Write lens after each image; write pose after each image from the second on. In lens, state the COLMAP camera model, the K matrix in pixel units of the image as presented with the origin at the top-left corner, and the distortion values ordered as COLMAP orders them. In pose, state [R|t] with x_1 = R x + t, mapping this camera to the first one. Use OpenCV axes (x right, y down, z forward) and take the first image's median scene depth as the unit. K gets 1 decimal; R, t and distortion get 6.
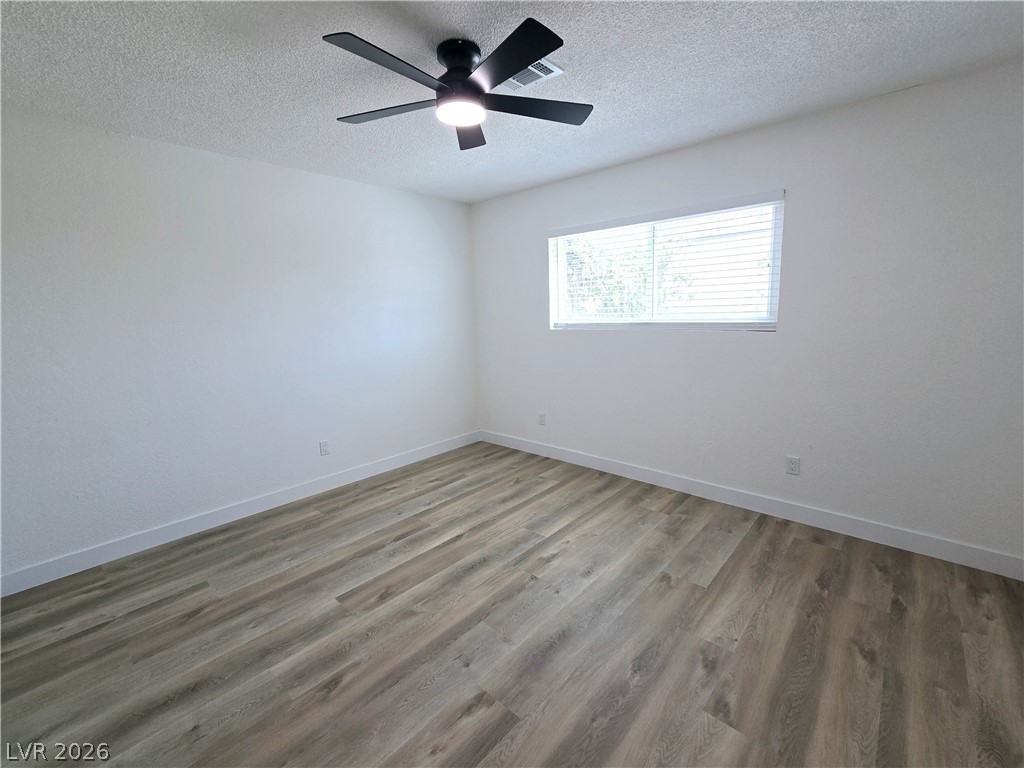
lens RADIAL K [[441.8, 0, 511.3], [0, 441.8, 377.9], [0, 0, 1]] dist [-0.002895, 0.003744]
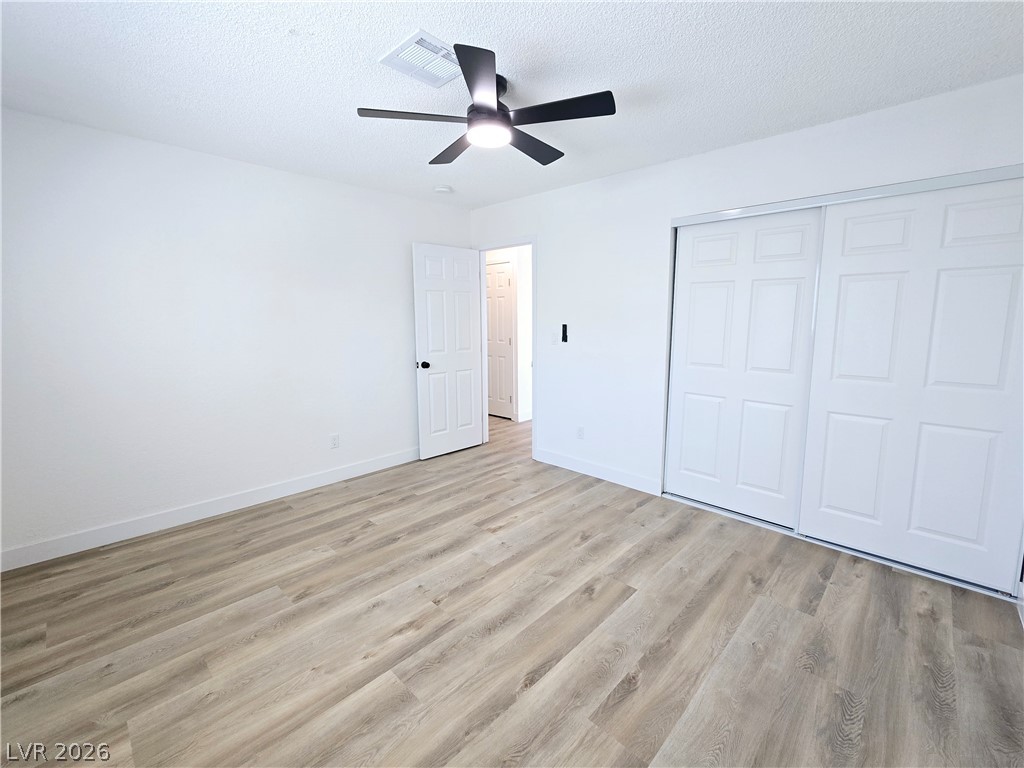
lens RADIAL K [[441.8, 0, 511.7], [0, 441.8, 385.2], [0, 0, 1]] dist [-0.002895, 0.003744]
pose [[-0.999157, 0.025242, 0.032361, -0.146674], [0.034022, 0.950428, 0.309077, -0.258771], [-0.022955, 0.309917, -0.950486, 1.727787]]
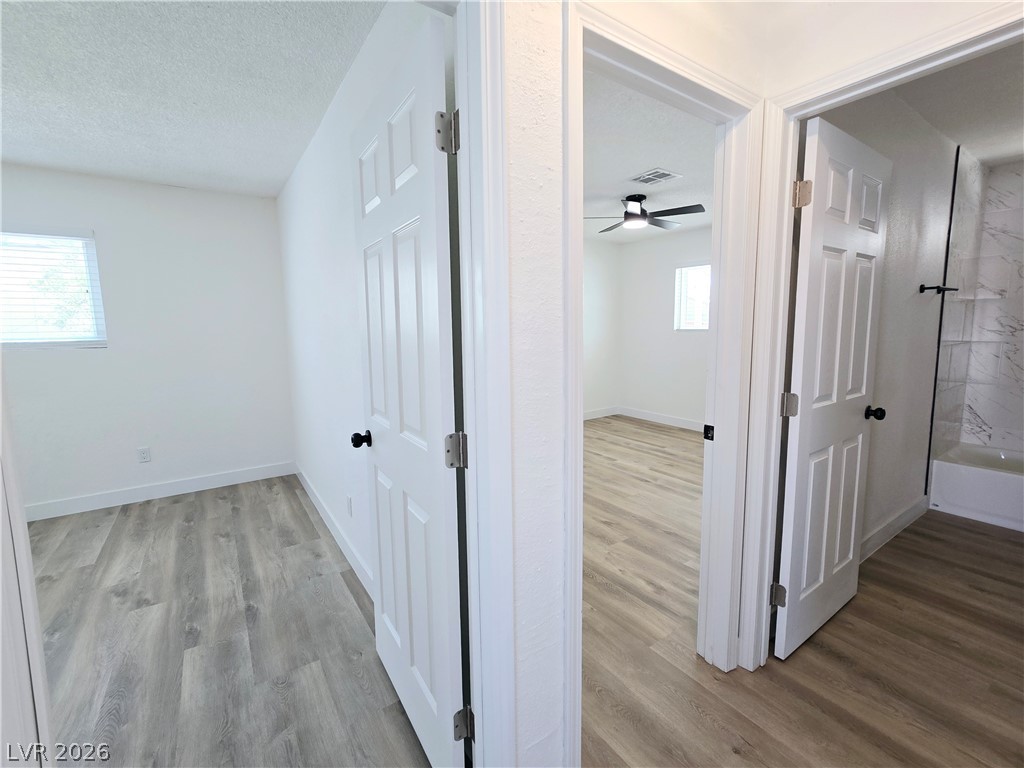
lens RADIAL K [[441.8, 0, 516.7], [0, 441.8, 375.0], [0, 0, 1]] dist [-0.002895, 0.003744]
pose [[0.219319, -0.082488, 0.972160, -0.381660], [0.158249, 0.986233, 0.047981, 0.100346], [-0.962734, 0.143320, 0.229353, -0.383668]]
